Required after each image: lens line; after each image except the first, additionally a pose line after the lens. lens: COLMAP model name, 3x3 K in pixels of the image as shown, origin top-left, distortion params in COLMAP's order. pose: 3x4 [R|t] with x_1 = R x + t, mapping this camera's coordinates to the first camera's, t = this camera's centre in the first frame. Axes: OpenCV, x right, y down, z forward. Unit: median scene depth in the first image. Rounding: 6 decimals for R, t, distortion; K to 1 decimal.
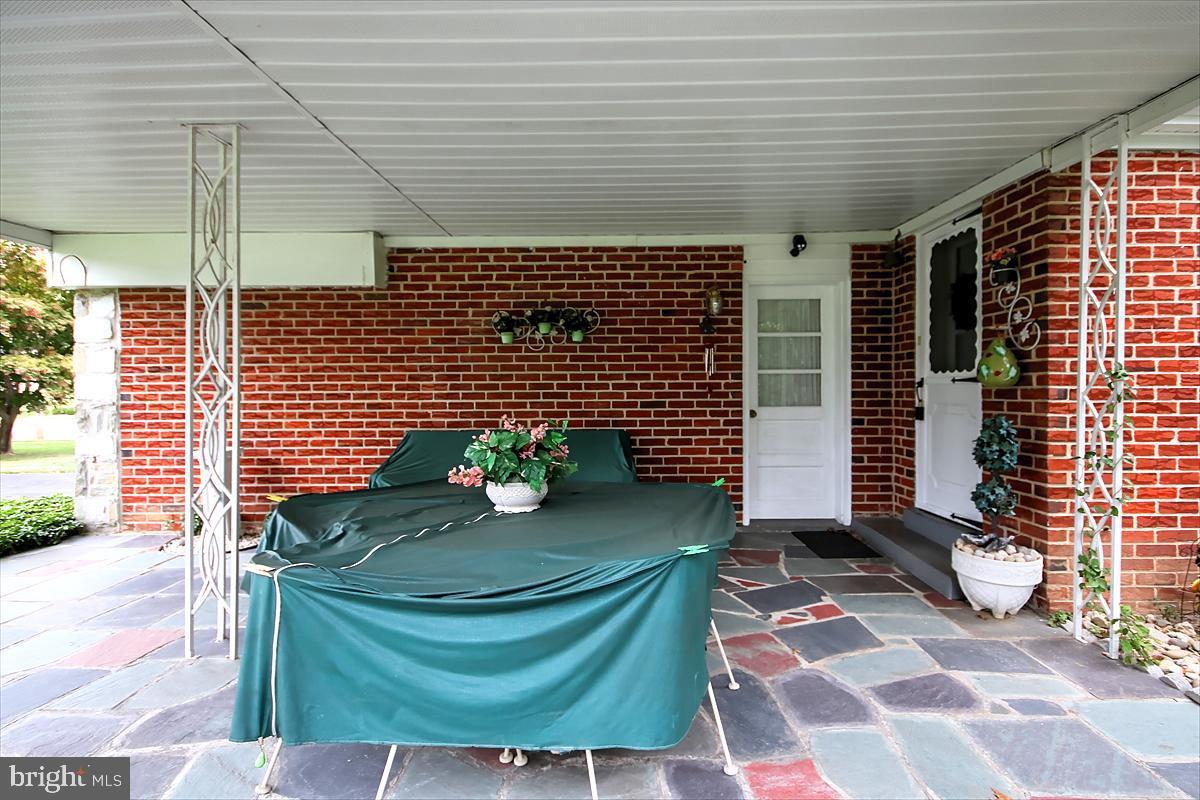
lens RADIAL K [[616.1, 0, 598.6], [0, 616.1, 396.6], [0, 0, 1]] dist [0.005885, 0.000557]
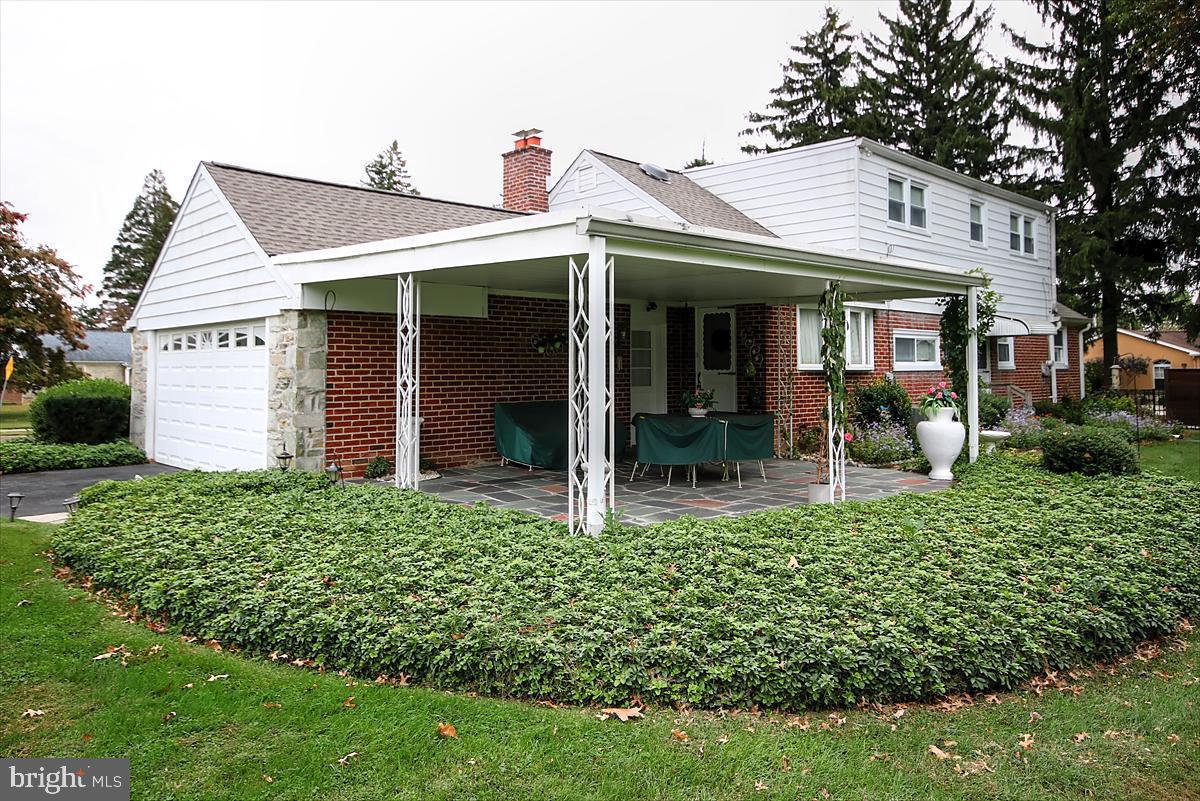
lens RADIAL K [[837.9, 0, 619.4], [0, 837.9, 354.1], [0, 0, 1]] dist [0.008911, -0.000173]
pose [[0.704401, 0.012744, 0.709688, -1.694532], [0.007274, 0.999657, -0.025171, -0.018900], [-0.709765, 0.022893, 0.704066, -0.860407]]
